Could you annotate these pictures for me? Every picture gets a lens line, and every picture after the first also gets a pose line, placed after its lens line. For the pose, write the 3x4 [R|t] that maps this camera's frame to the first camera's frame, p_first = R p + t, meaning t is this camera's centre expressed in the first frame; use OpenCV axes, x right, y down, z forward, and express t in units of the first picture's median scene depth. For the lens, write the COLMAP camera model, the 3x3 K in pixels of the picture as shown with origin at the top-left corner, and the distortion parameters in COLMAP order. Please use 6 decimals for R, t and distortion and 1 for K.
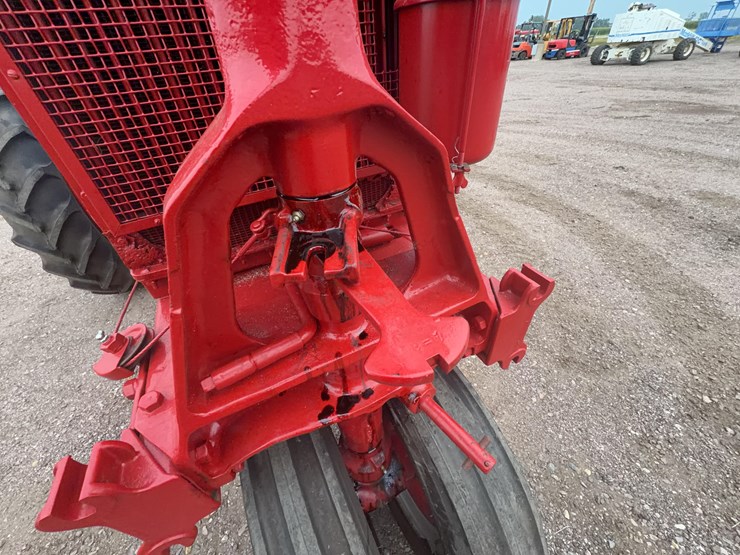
lens RADIAL K [[293.9, 0, 369.0], [0, 293.9, 277.8], [0, 0, 1]] dist [0.001159, -0.000010]
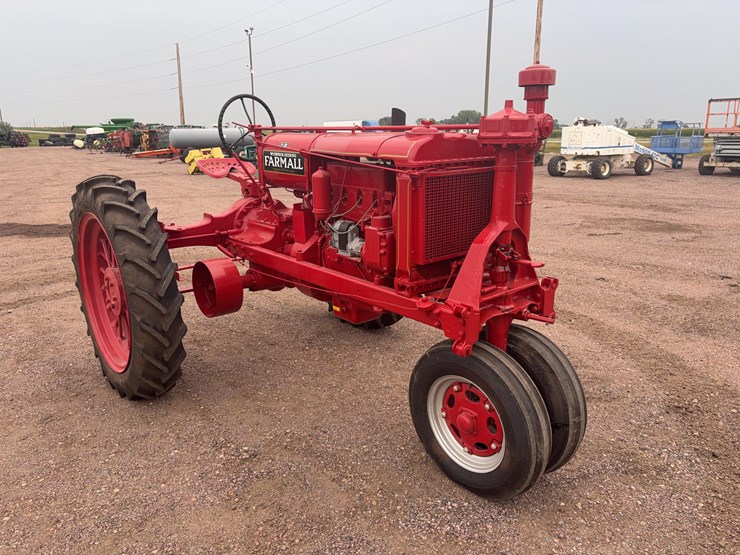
lens RADIAL K [[560.0, 0, 376.6], [0, 560.0, 282.8], [0, 0, 1]] dist [0.056088, -0.059866]
pose [[0.966461, -0.012414, 0.256515, -0.112253], [0.113646, 0.916382, -0.383833, 0.086898], [-0.230301, 0.400111, 0.887058, -0.156220]]
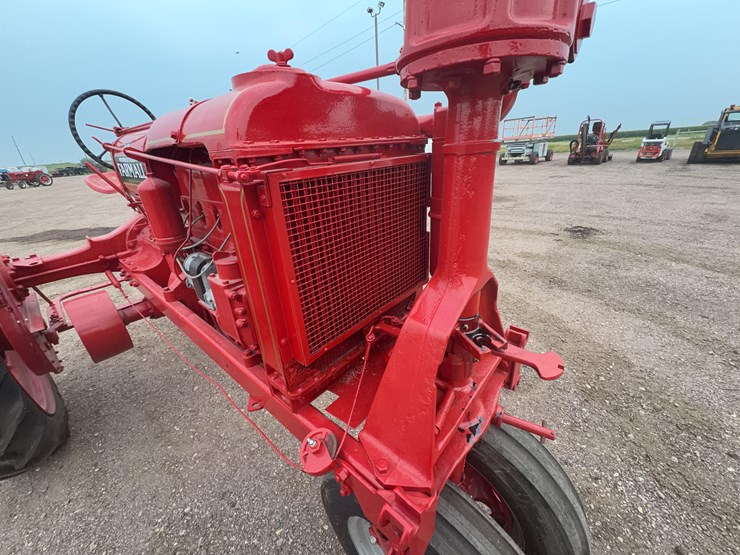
lens RADIAL K [[293.9, 0, 368.6], [0, 293.9, 278.1], [0, 0, 1]] dist [0.001159, -0.000010]
pose [[0.919572, -0.151324, 0.362614, -0.042203], [0.243385, 0.943870, -0.223324, -0.006207], [-0.308467, 0.293617, 0.904786, -0.022278]]
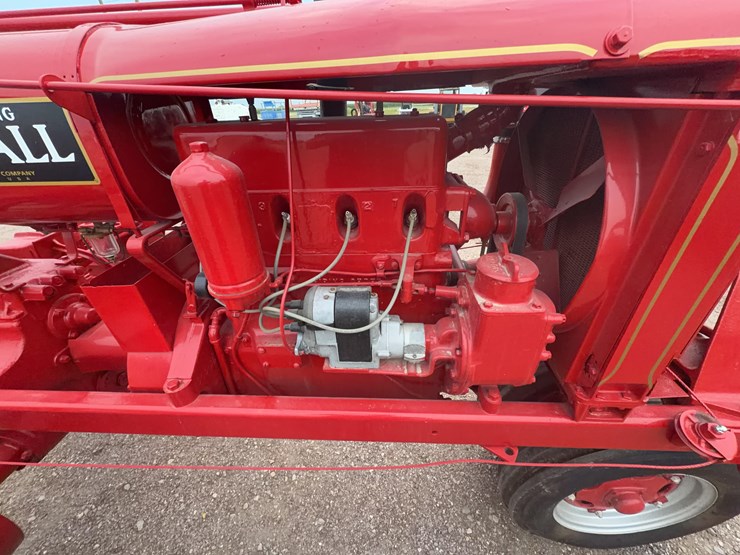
lens RADIAL K [[293.9, 0, 370.8], [0, 293.9, 274.9], [0, 0, 1]] dist [0.001159, -0.000010]
pose [[0.482981, -0.406053, 0.775790, -0.093650], [0.549365, 0.830432, 0.092636, -0.051135], [-0.681856, 0.381451, 0.624154, 0.039485]]
